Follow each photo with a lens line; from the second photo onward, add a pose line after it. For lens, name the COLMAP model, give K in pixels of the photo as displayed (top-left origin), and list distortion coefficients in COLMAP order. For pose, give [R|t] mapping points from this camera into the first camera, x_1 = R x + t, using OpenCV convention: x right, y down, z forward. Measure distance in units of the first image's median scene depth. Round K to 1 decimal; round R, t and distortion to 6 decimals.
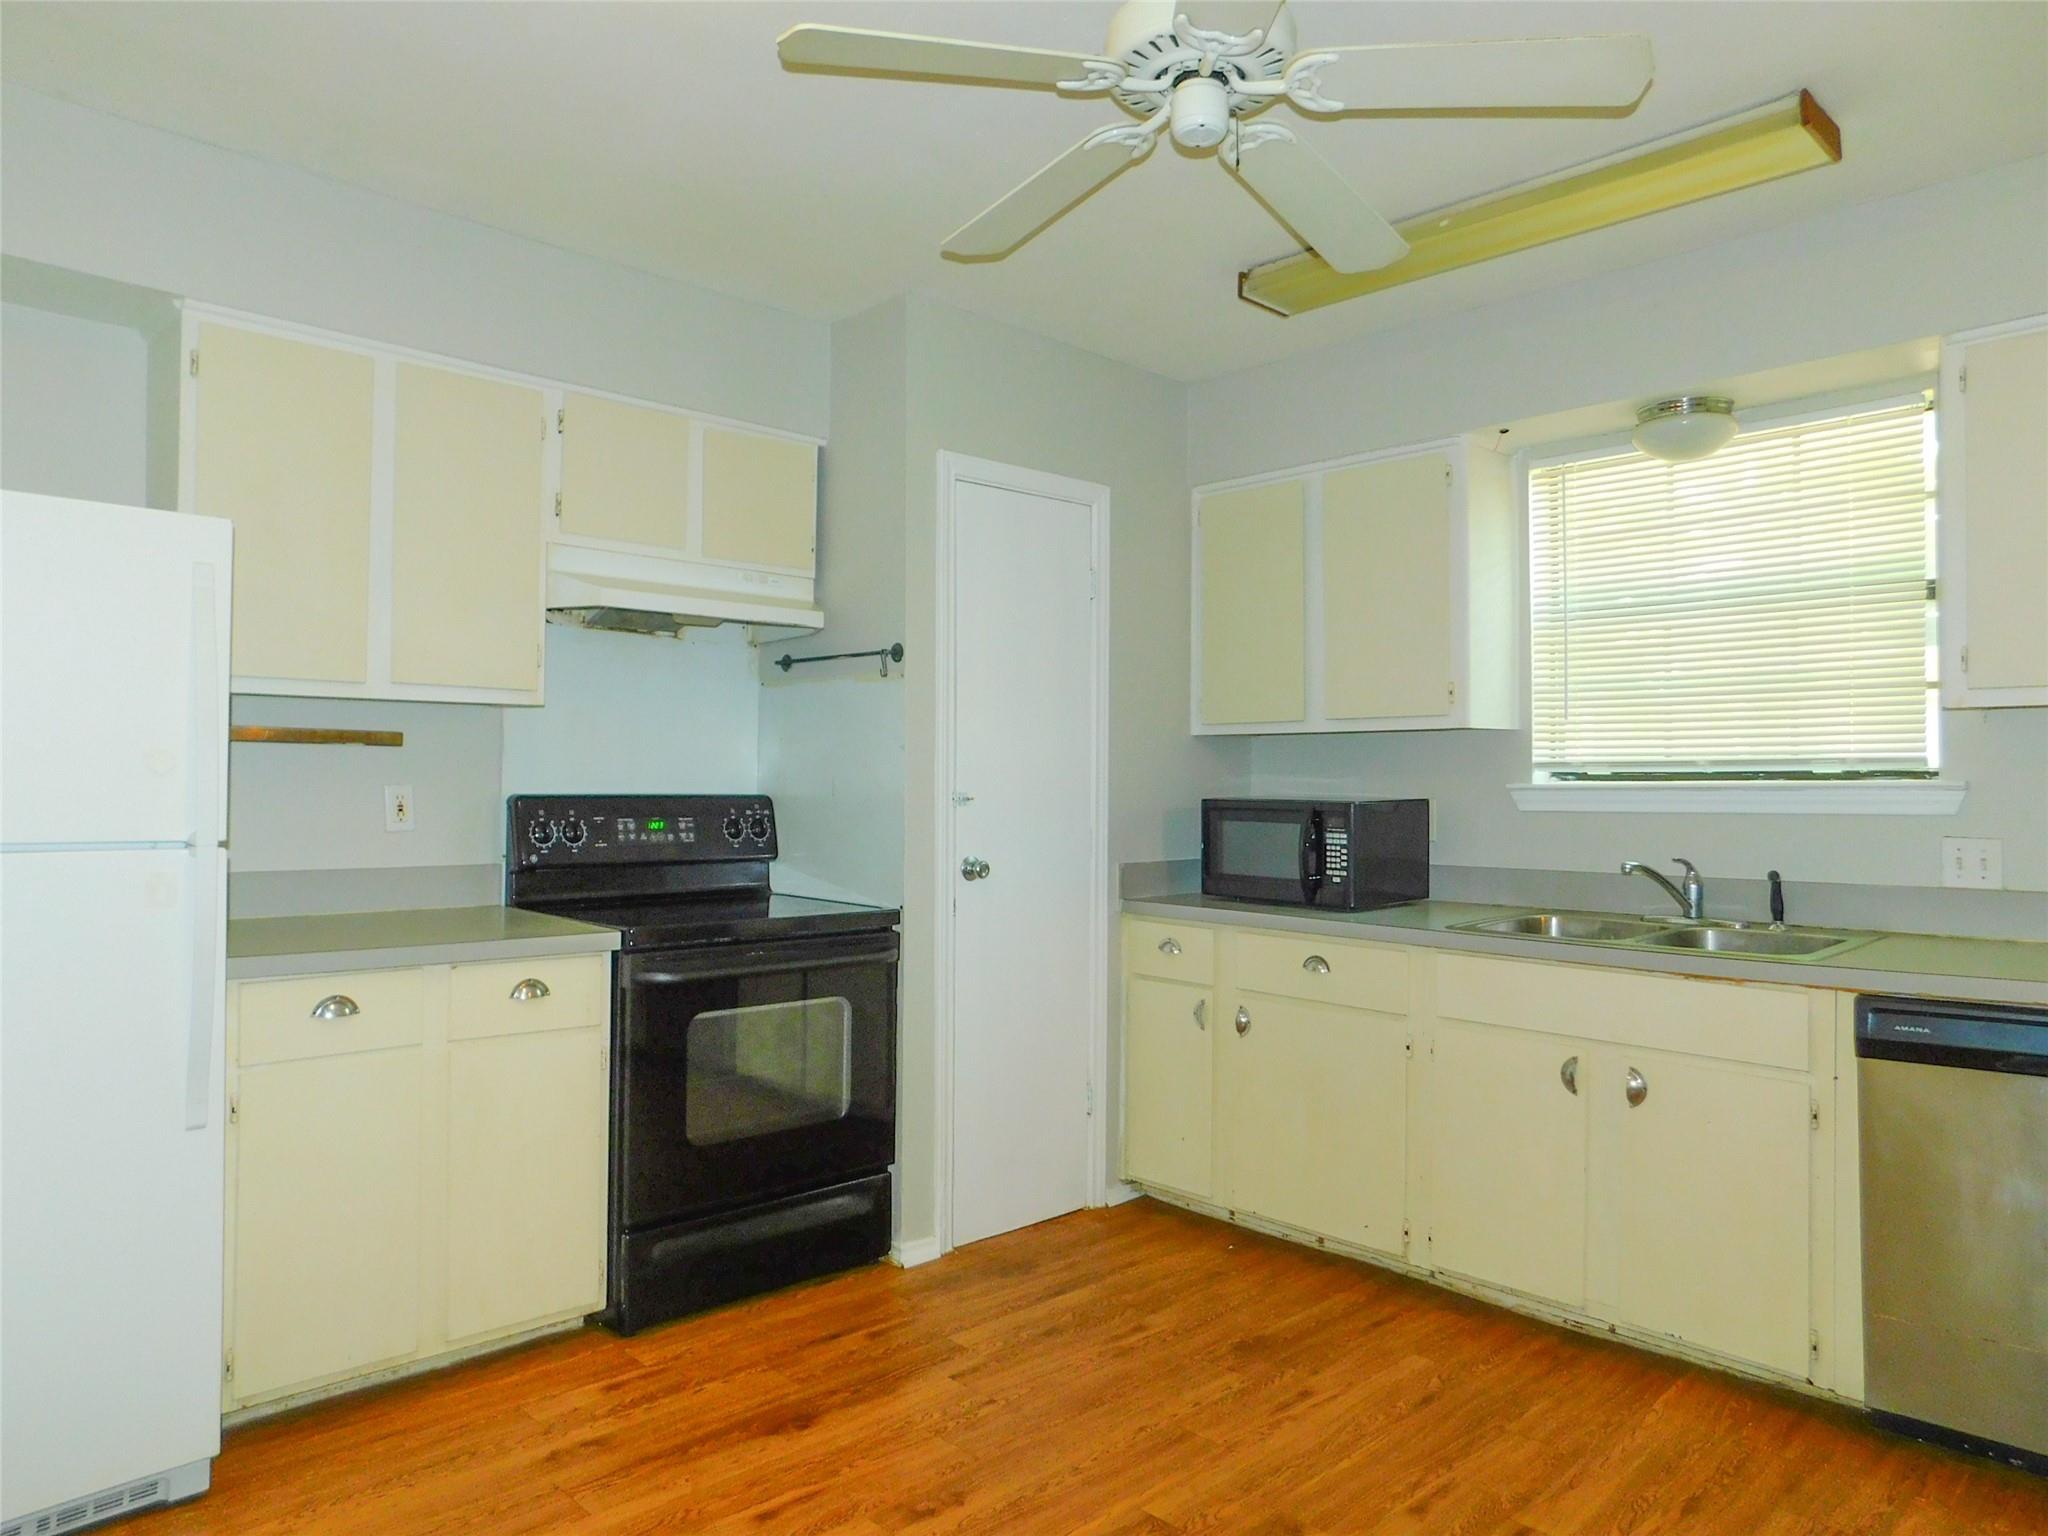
lens RADIAL K [[1343.5, 0, 1017.3], [0, 1343.5, 762.1], [0, 0, 1]] dist [-0.089407, 0.072341]
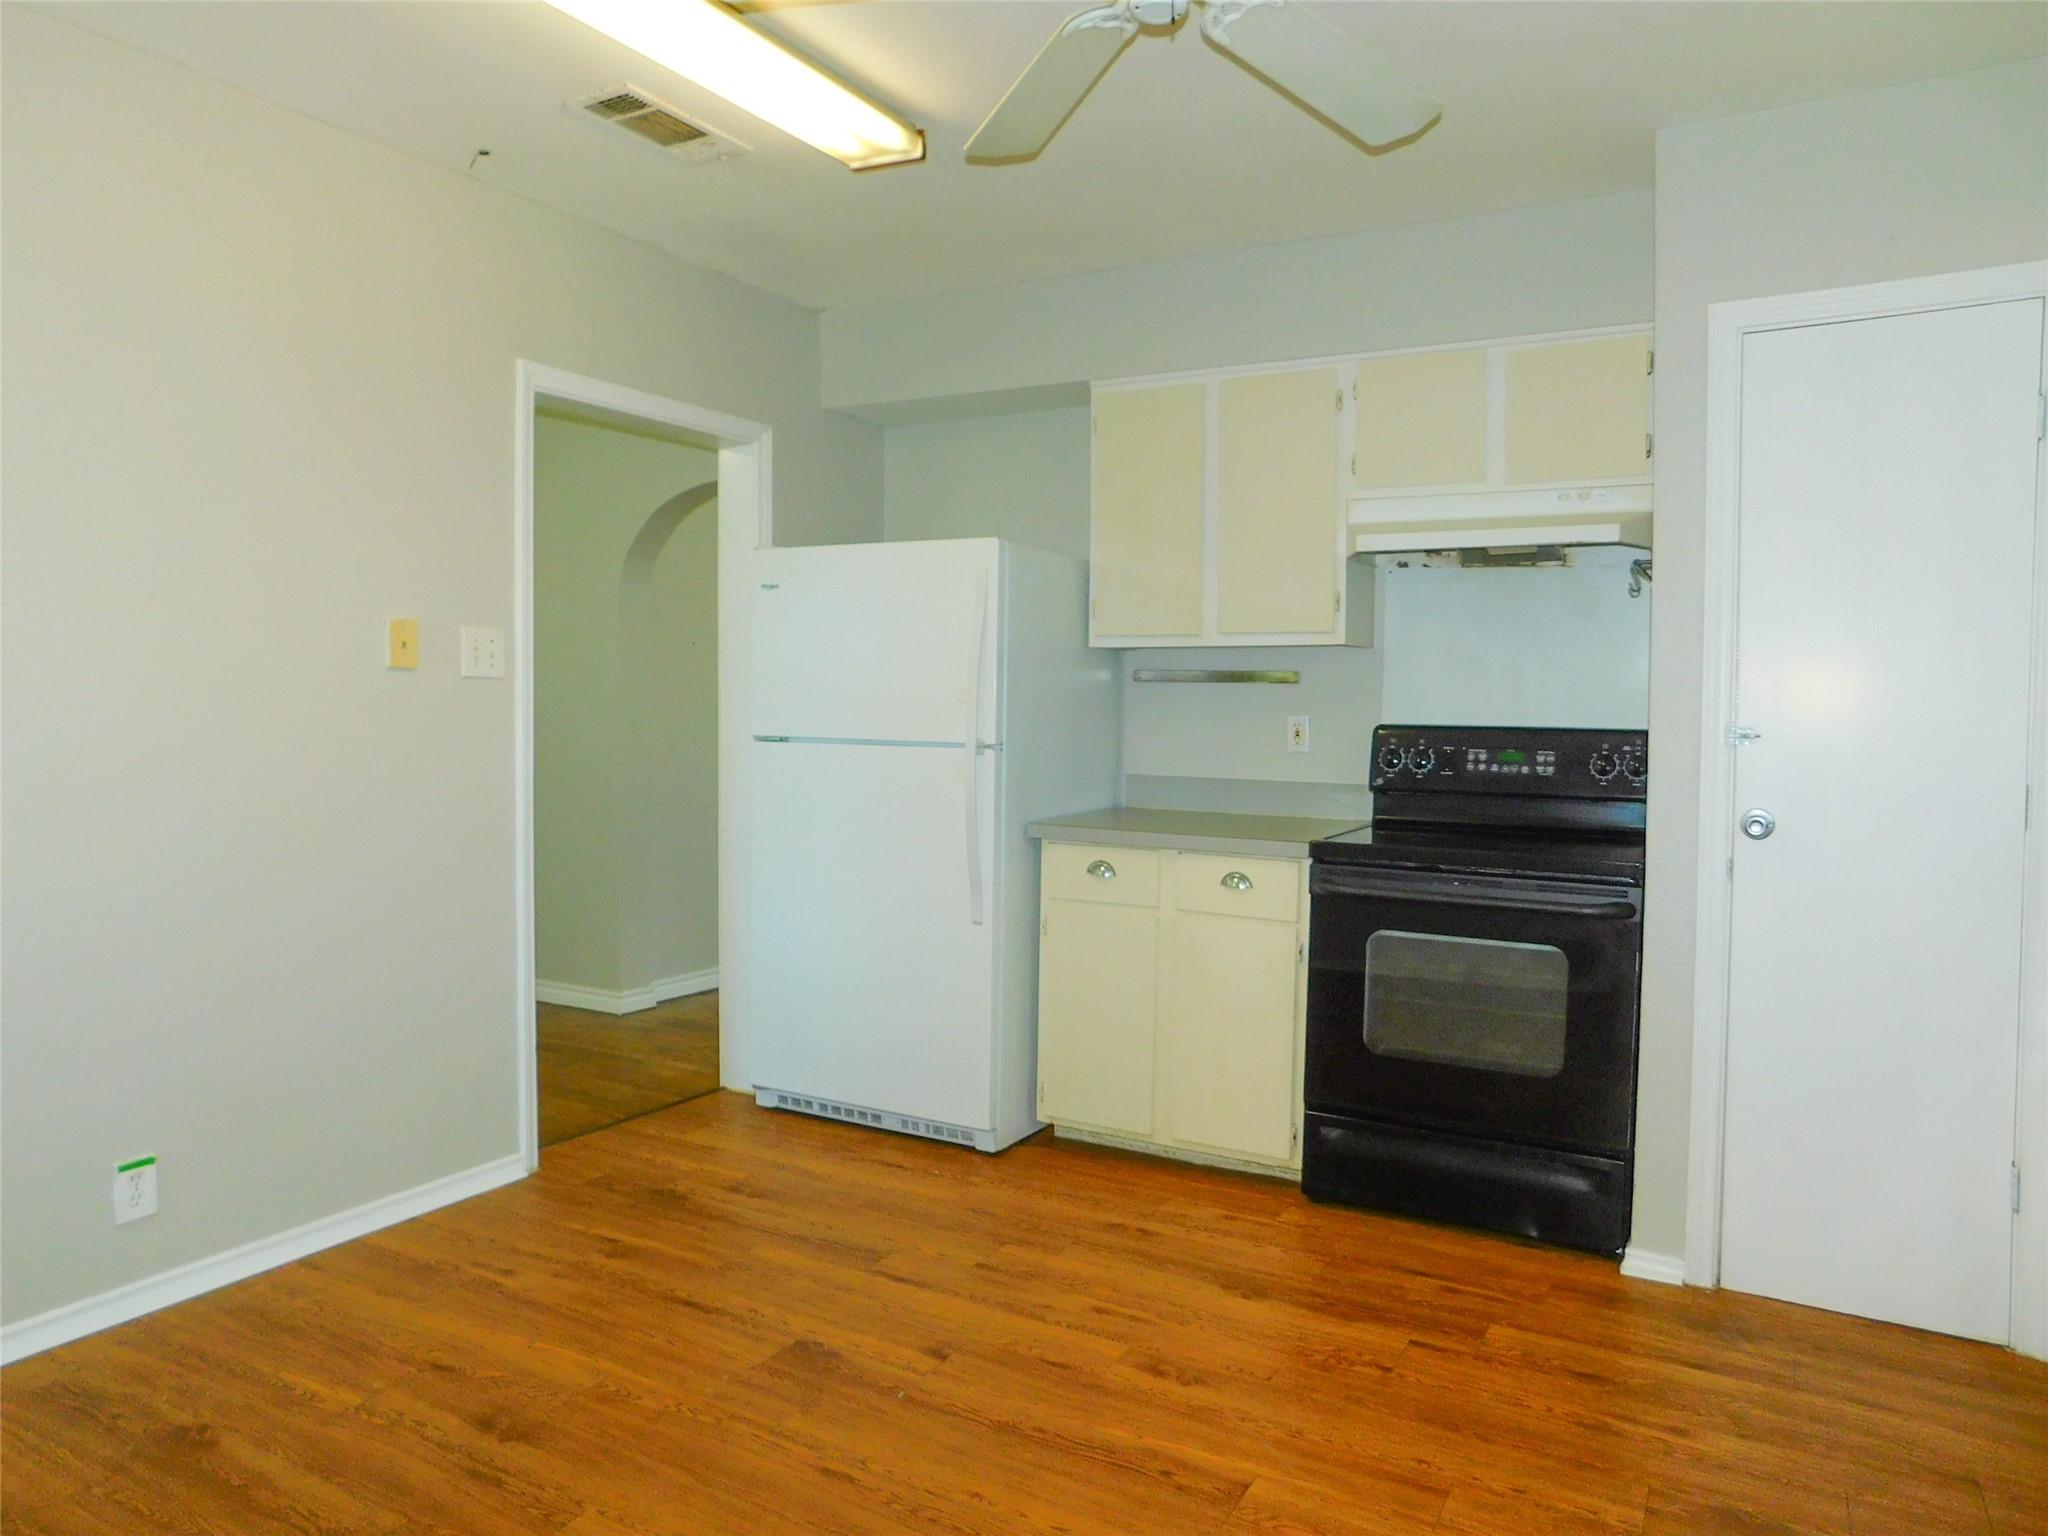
lens RADIAL K [[1343.5, 0, 1017.3], [0, 1343.5, 762.1], [0, 0, 1]] dist [-0.089407, 0.072341]
pose [[0.277430, 0.038396, -0.959978, 0.631205], [0.004987, 0.999130, 0.041403, 0.008390], [0.960733, -0.016273, 0.276998, 0.392329]]
